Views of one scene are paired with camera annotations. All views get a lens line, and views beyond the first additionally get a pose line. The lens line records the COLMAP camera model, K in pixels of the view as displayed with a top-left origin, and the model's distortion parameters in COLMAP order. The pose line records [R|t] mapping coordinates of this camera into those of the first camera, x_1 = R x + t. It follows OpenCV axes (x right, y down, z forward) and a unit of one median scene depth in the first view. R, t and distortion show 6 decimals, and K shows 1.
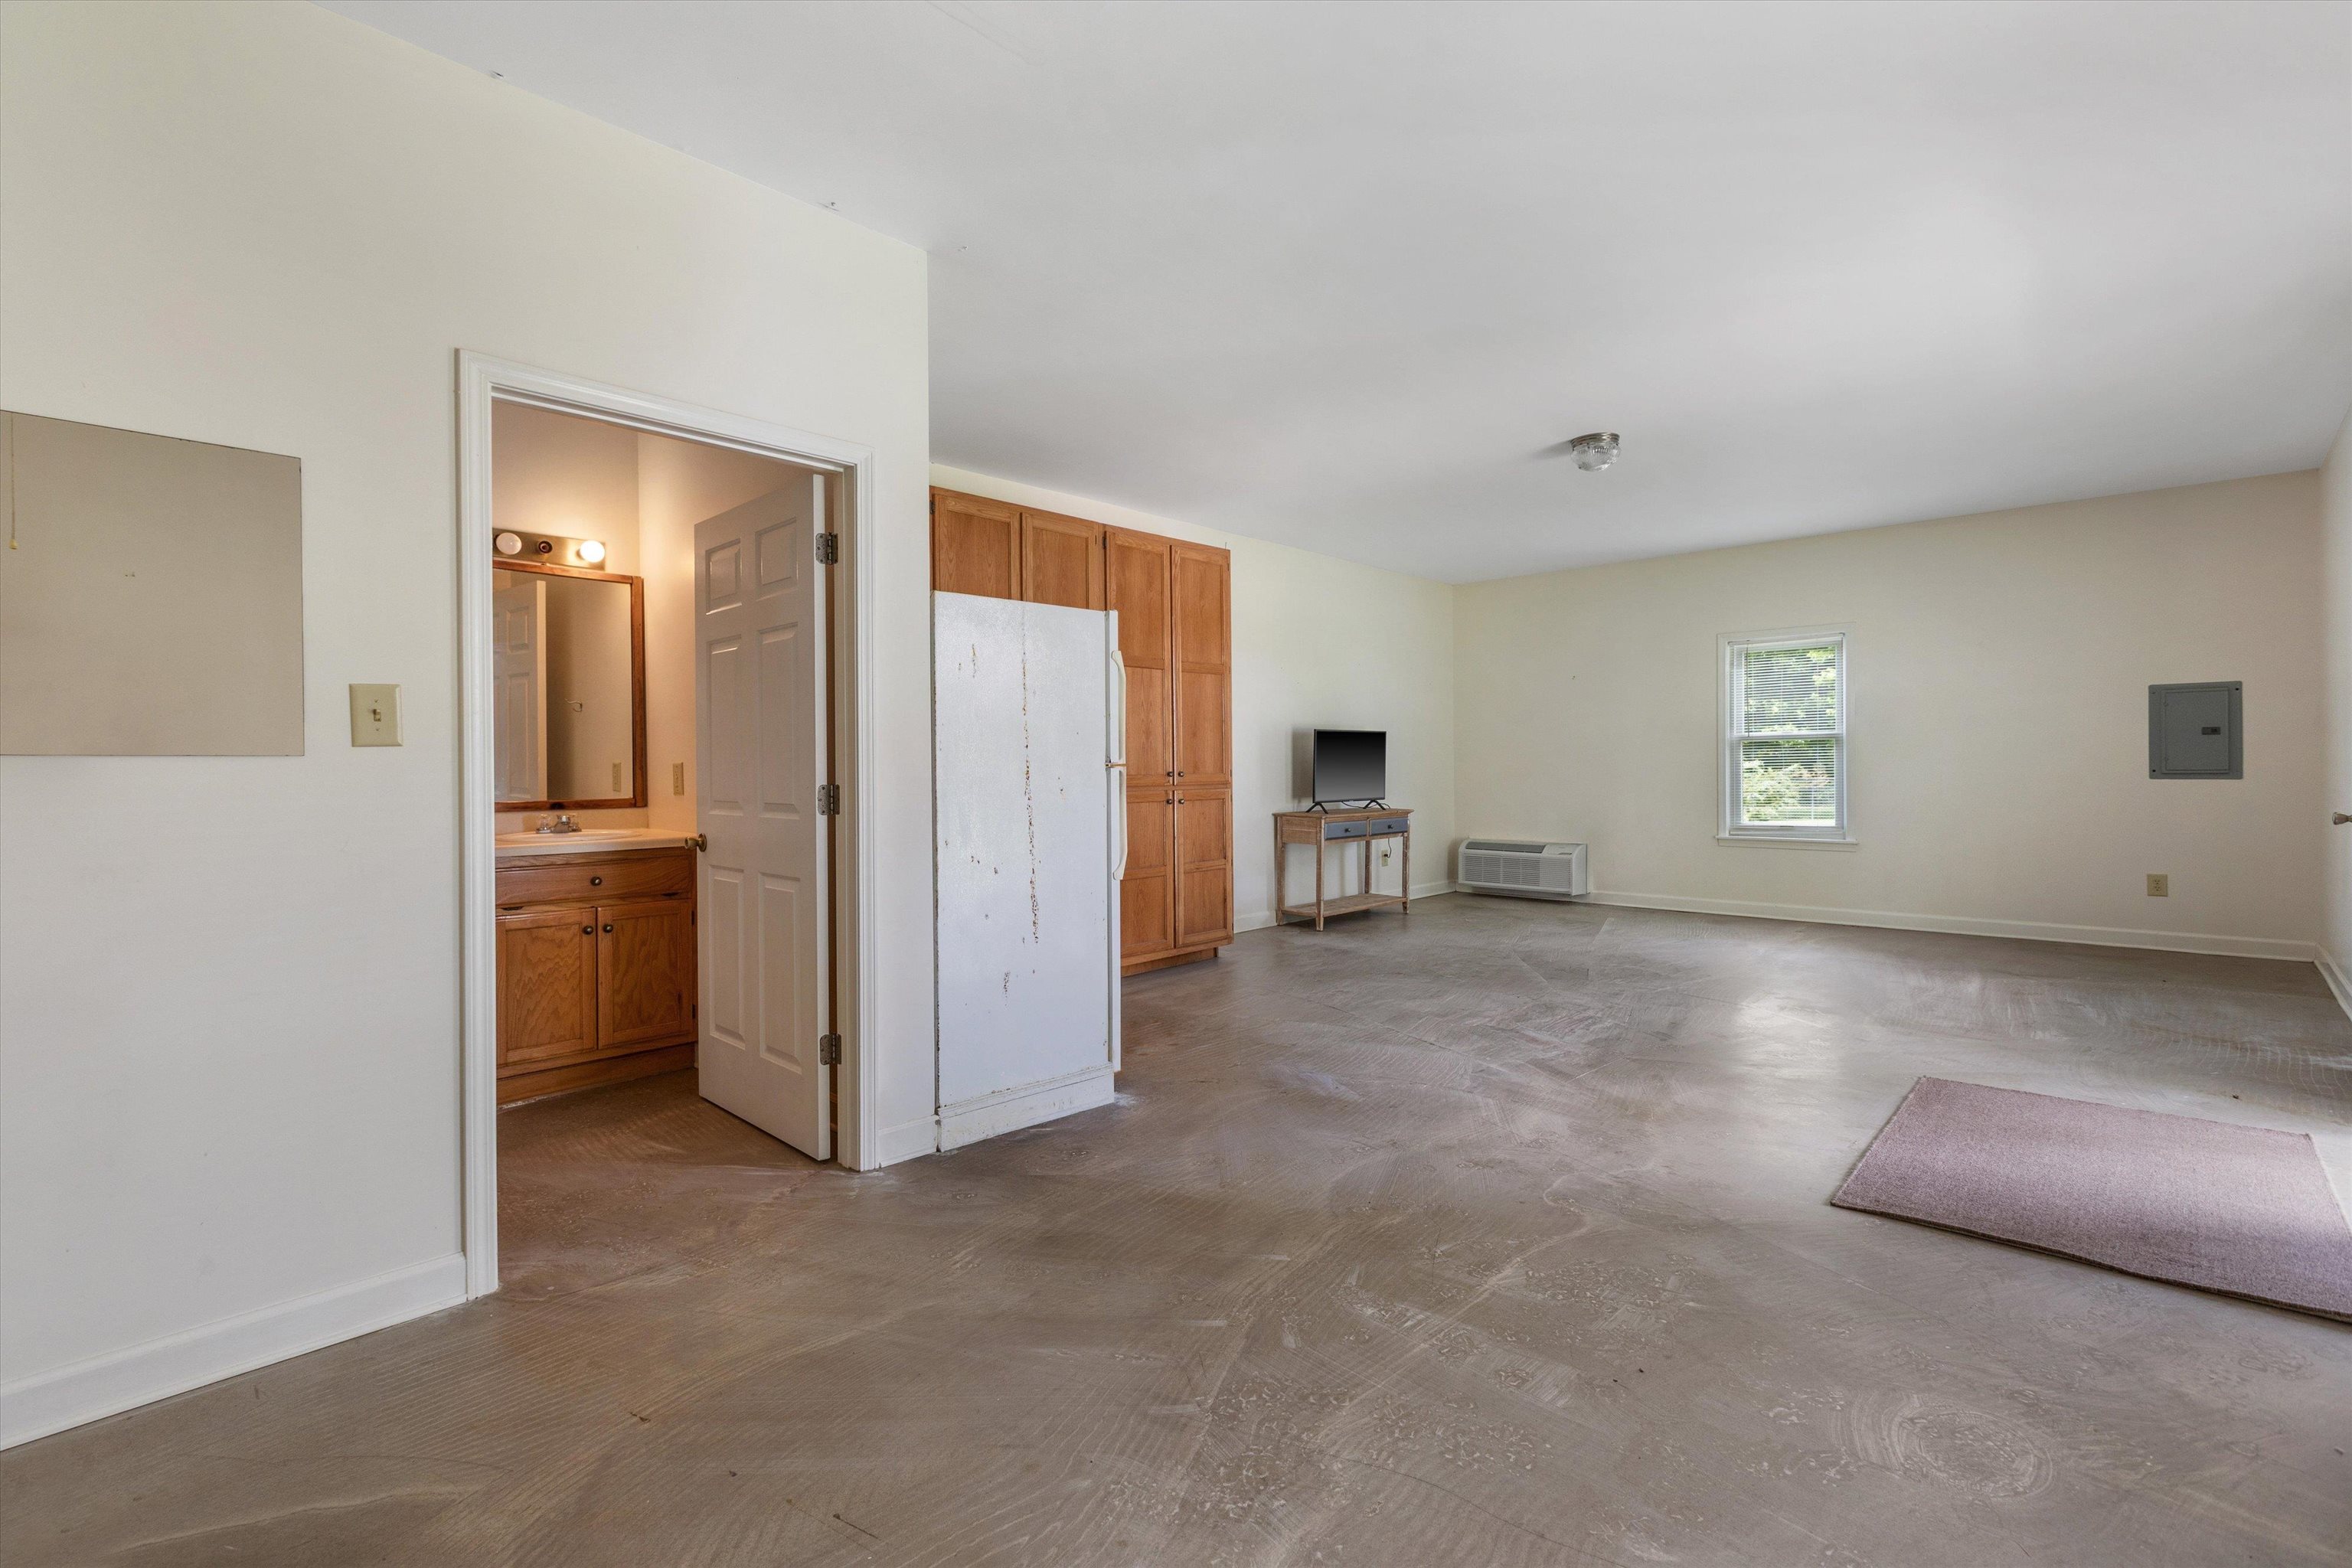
lens RADIAL K [[1042.9, 0, 1168.4], [0, 1042.9, 766.0], [0, 0, 1]] dist [0.001240, 0.000039]
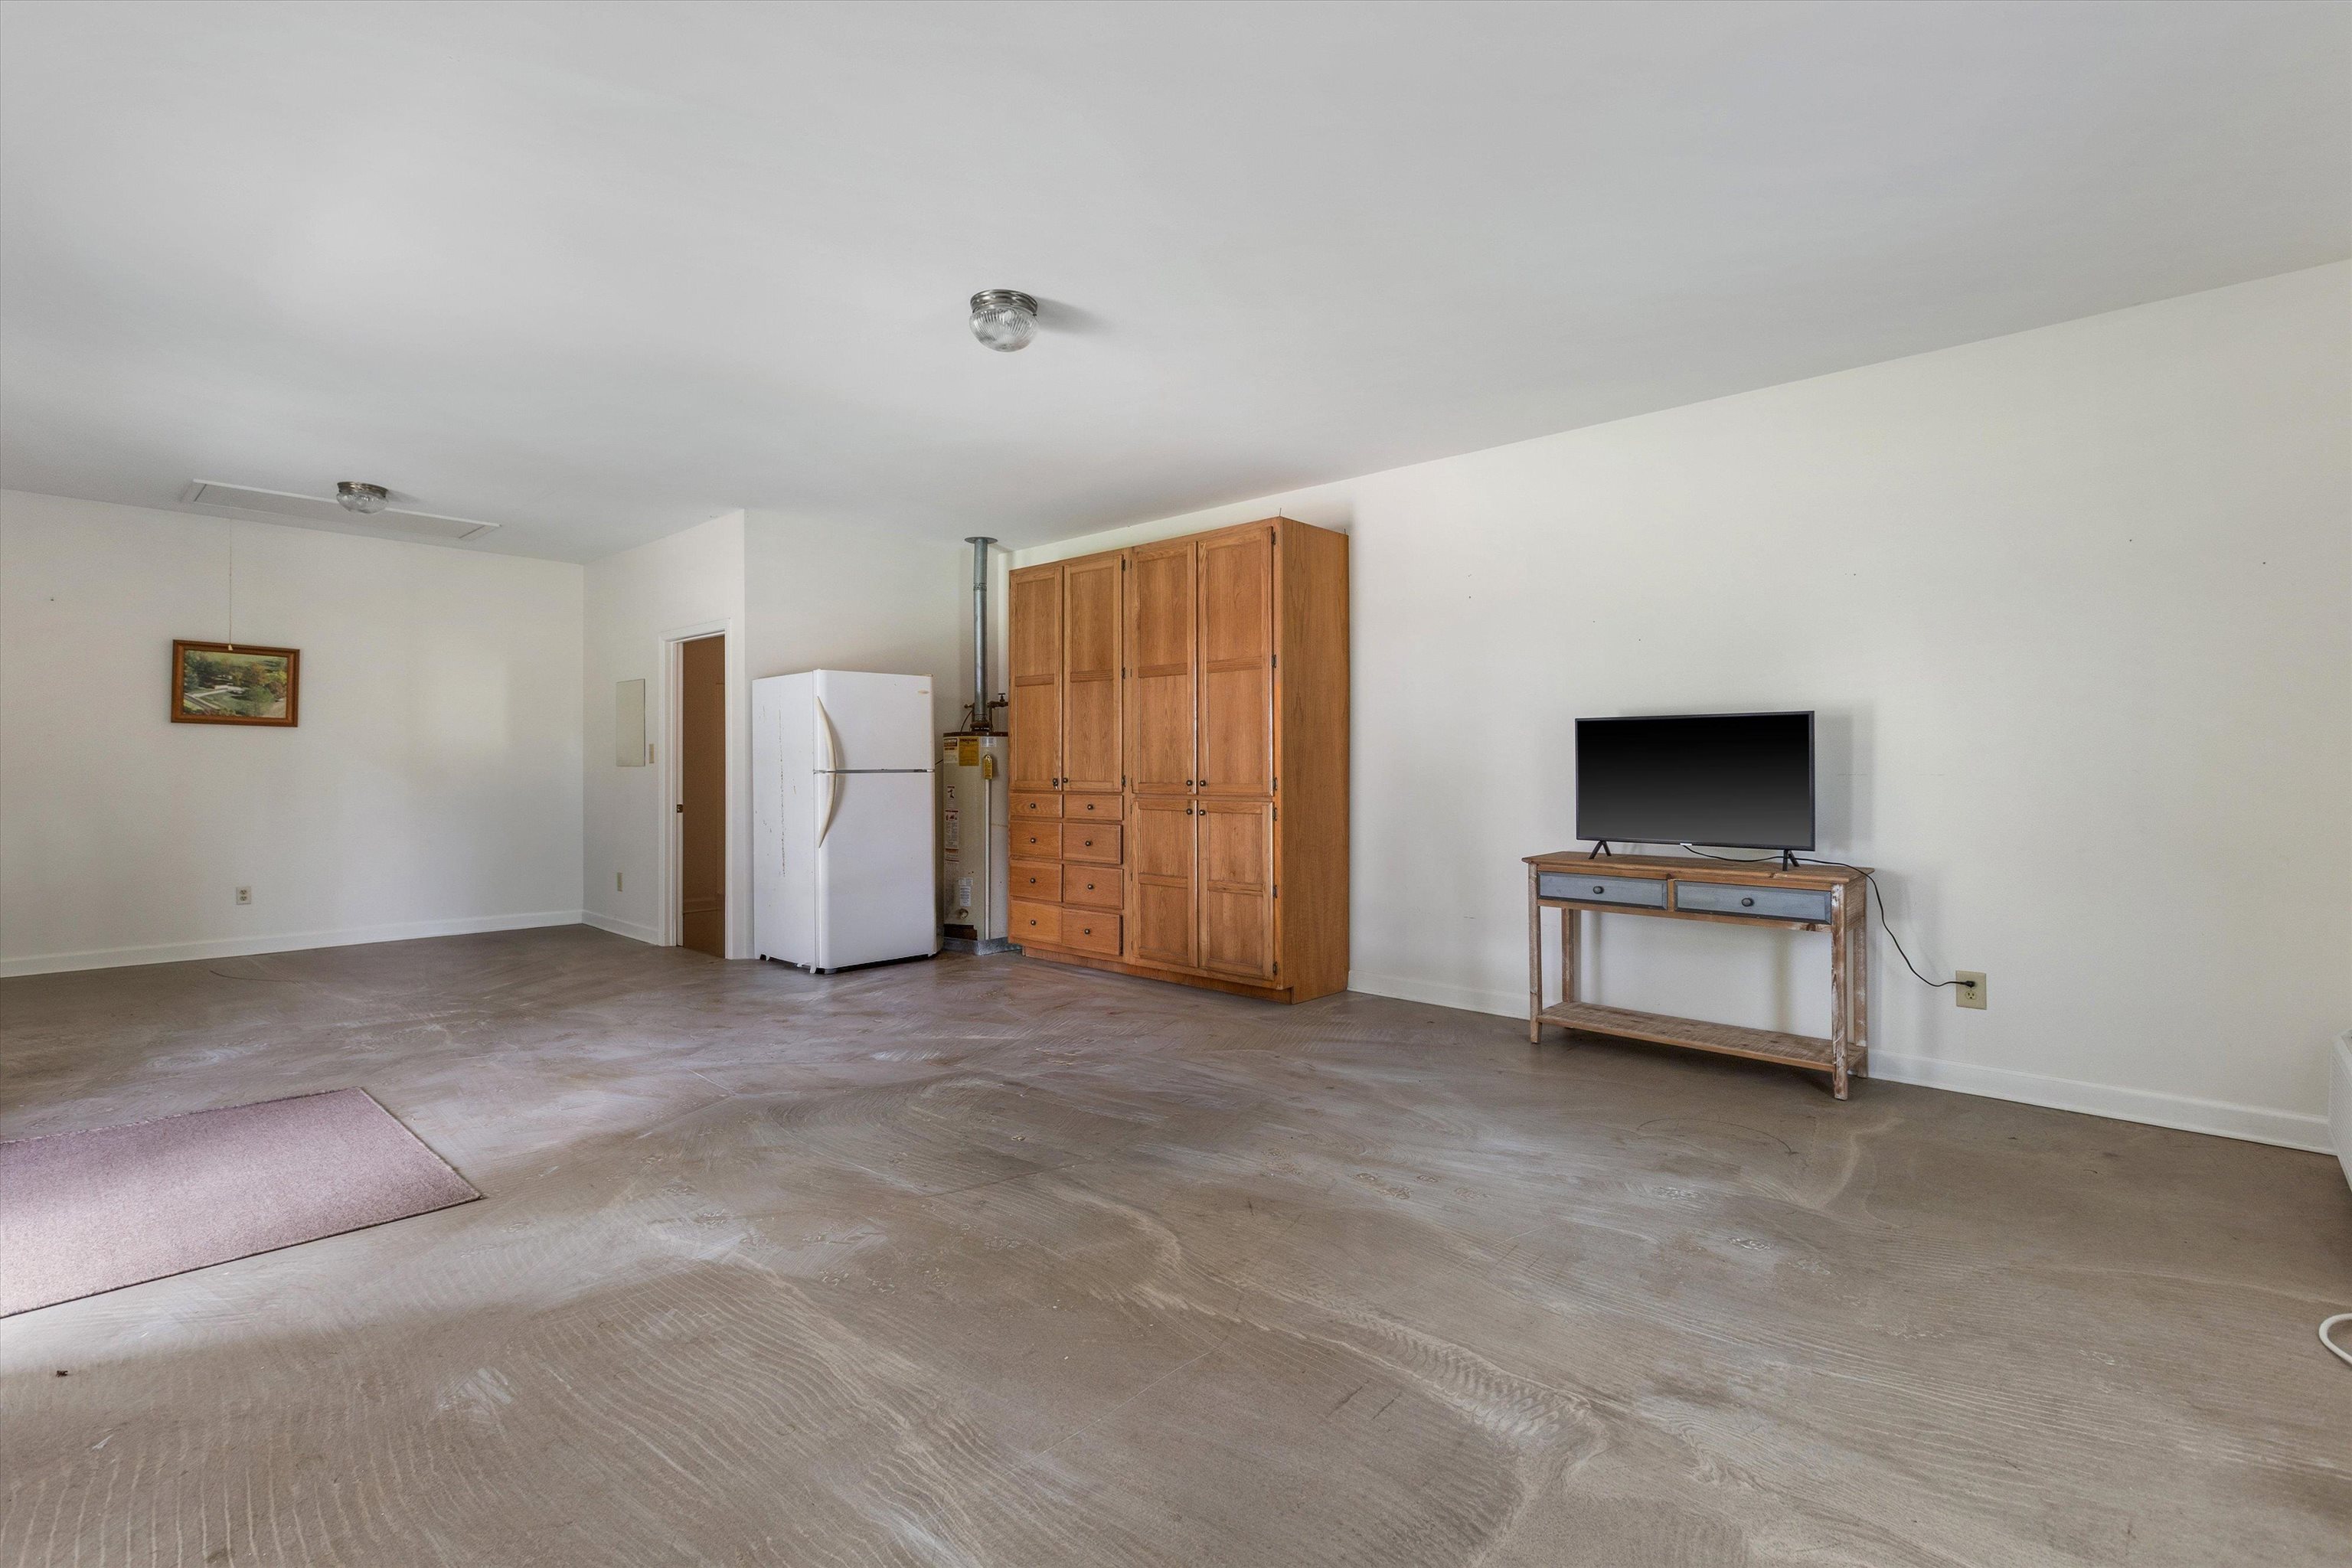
lens RADIAL K [[1042.9, 0, 1168.6], [0, 1042.9, 782.7], [0, 0, 1]] dist [0.001240, 0.000039]
pose [[0.031886, 0.008660, -0.999454, 0.936960], [-0.012803, 0.999884, 0.008255, -0.000068], [0.999410, 0.012533, 0.031993, 0.936906]]
